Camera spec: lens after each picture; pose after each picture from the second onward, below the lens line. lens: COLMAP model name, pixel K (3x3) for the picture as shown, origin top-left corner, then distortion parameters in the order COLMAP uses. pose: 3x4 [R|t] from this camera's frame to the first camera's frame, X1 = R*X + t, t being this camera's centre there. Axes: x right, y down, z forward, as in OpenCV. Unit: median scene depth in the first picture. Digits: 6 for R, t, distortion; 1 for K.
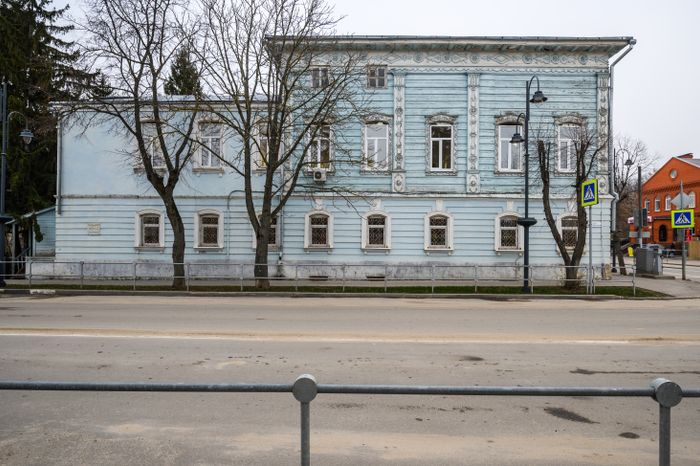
lens RADIAL K [[414.6, 0, 350.0], [0, 414.6, 233.0], [0, 0, 1]] dist [-0.001363, -0.000073]
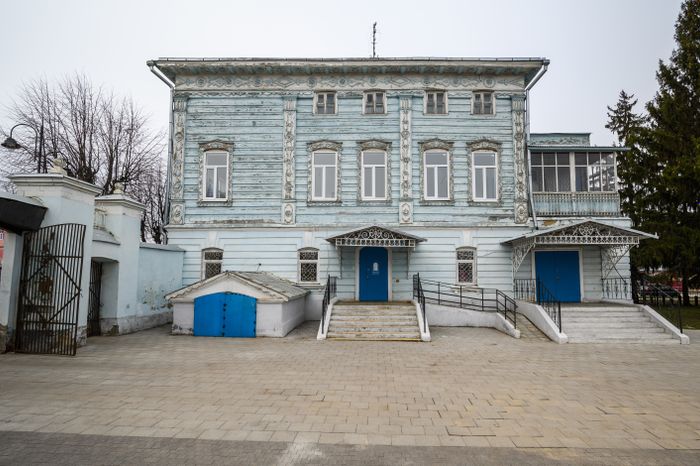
lens RADIAL K [[448.2, 0, 350.0], [0, 448.2, 233.0], [0, 0, 1]] dist [0.005991, 0.001099]
pose [[0.999762, 0.000456, -0.021793, 0.250465], [-0.002081, 0.997210, -0.074614, -0.001091], [0.021699, 0.074642, 0.996974, 0.006198]]
